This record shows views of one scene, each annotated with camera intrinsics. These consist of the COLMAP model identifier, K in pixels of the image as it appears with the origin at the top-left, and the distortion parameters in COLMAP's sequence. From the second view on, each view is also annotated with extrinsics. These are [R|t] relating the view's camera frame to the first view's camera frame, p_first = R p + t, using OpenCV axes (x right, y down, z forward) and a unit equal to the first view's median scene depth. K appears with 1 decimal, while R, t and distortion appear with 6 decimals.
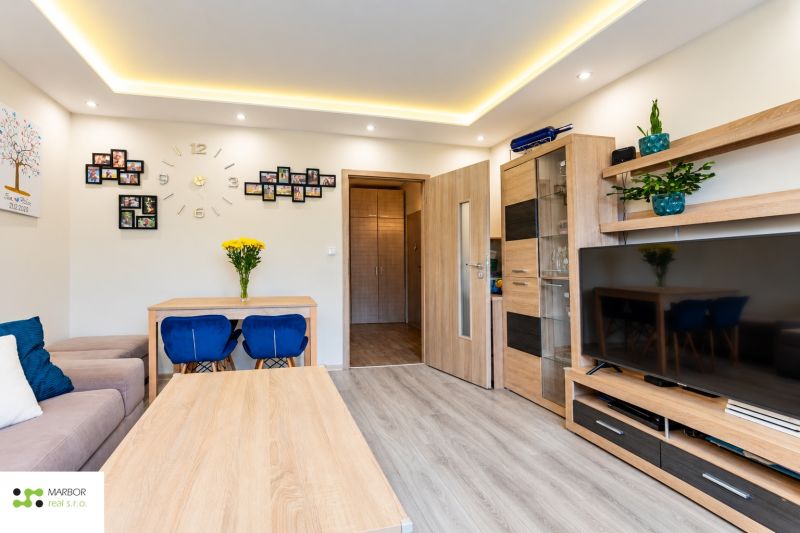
lens RADIAL K [[374.3, 0, 382.0], [0, 374.3, 266.2], [0, 0, 1]] dist [0.002192, -0.000008]
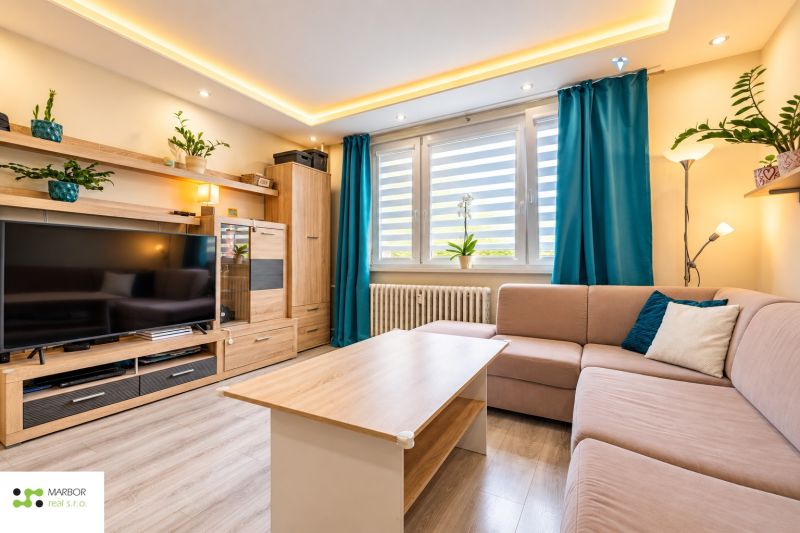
lens RADIAL K [[374.3, 0, 382.0], [0, 374.3, 266.2], [0, 0, 1]] dist [0.002192, -0.000008]
pose [[-0.712022, -0.001983, 0.702155, -0.743668], [-0.002734, 0.999996, 0.000051, 0.059260], [-0.702152, -0.001884, -0.712024, 1.202742]]
